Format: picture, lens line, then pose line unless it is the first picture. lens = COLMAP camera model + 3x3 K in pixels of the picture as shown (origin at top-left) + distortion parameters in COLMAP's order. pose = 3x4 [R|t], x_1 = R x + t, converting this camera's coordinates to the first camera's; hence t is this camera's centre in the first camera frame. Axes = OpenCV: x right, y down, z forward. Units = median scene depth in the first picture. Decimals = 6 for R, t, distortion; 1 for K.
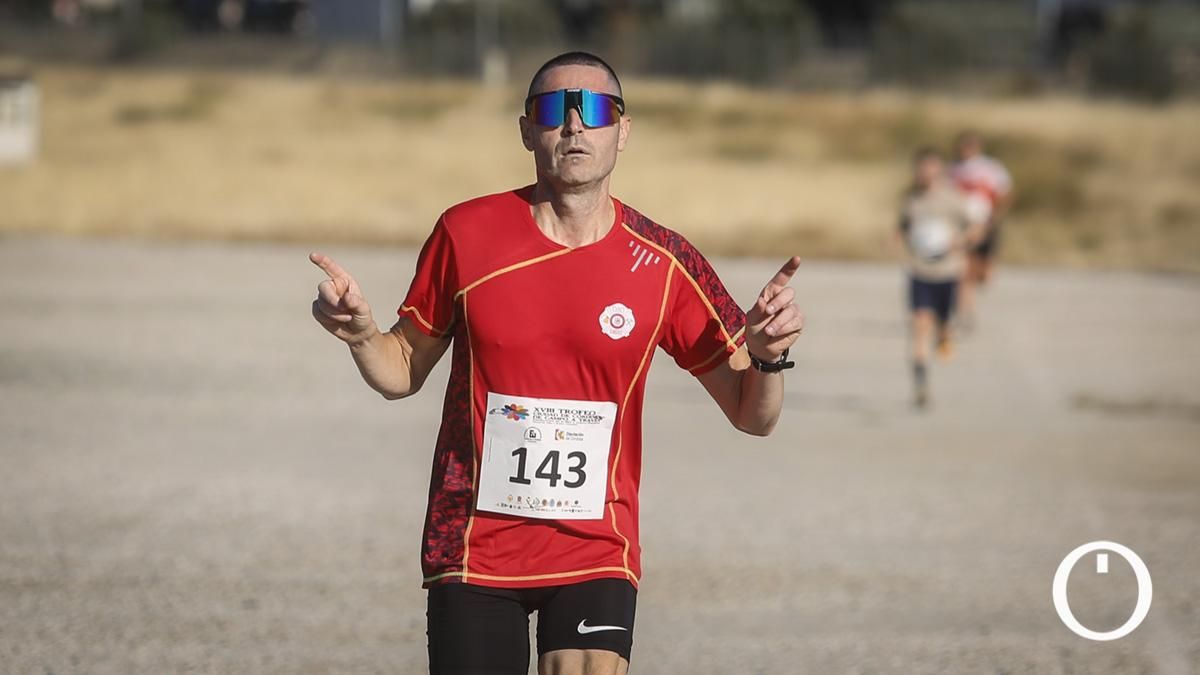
lens RADIAL K [[8363.8, 0, 601.2], [0, 8363.8, 339.1], [0, 0, 1]] dist [1.023217, 0.000000]
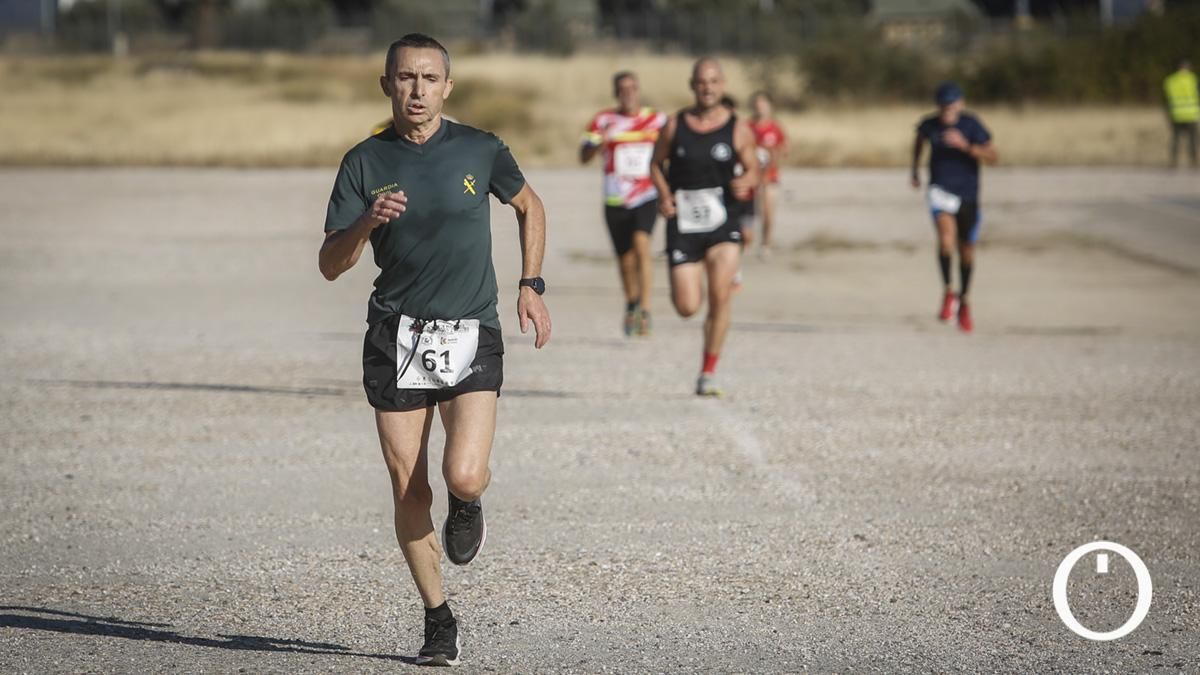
lens RADIAL K [[8363.8, 0, 509.9], [0, 8363.8, 300.0], [0, 0, 1]] dist [1.023217, 0.000000]
pose [[0.993887, -0.026668, -0.107136, 0.214776], [0.027245, 0.999621, 0.003919, 0.009140], [0.106991, -0.006814, 0.994237, -0.482856]]
